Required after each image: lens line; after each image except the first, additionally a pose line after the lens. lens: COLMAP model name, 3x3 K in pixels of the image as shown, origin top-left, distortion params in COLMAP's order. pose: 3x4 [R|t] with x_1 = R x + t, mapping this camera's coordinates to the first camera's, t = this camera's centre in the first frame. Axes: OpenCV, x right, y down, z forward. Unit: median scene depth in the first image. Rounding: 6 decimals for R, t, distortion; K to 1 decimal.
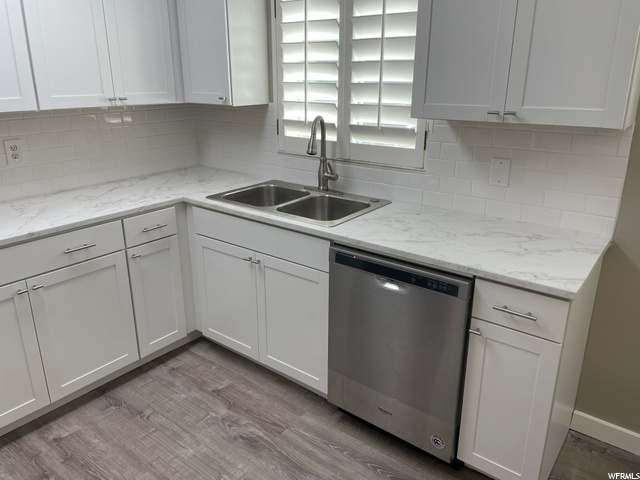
lens RADIAL K [[478.2, 0, 319.8], [0, 478.2, 233.7], [0, 0, 1]] dist [0.012265, -0.010046]
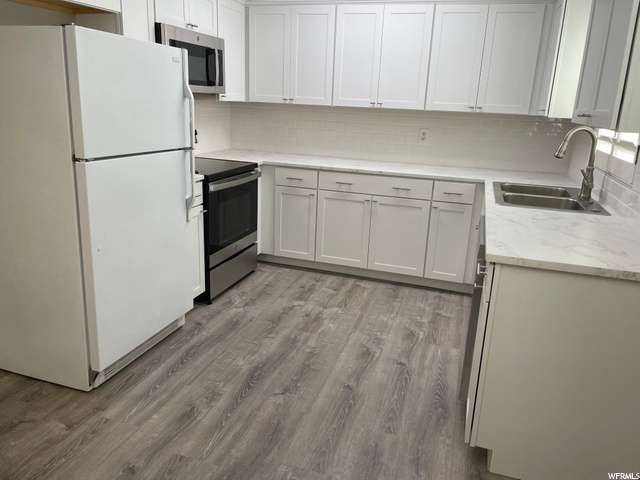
lens RADIAL K [[478.2, 0, 319.0], [0, 478.2, 241.2], [0, 0, 1]] dist [0.012265, -0.010046]
pose [[0.335214, 0.278998, -0.899884, 0.918957], [-0.334966, 0.928033, 0.162948, 0.024118], [0.880585, 0.246808, 0.404545, 0.086405]]
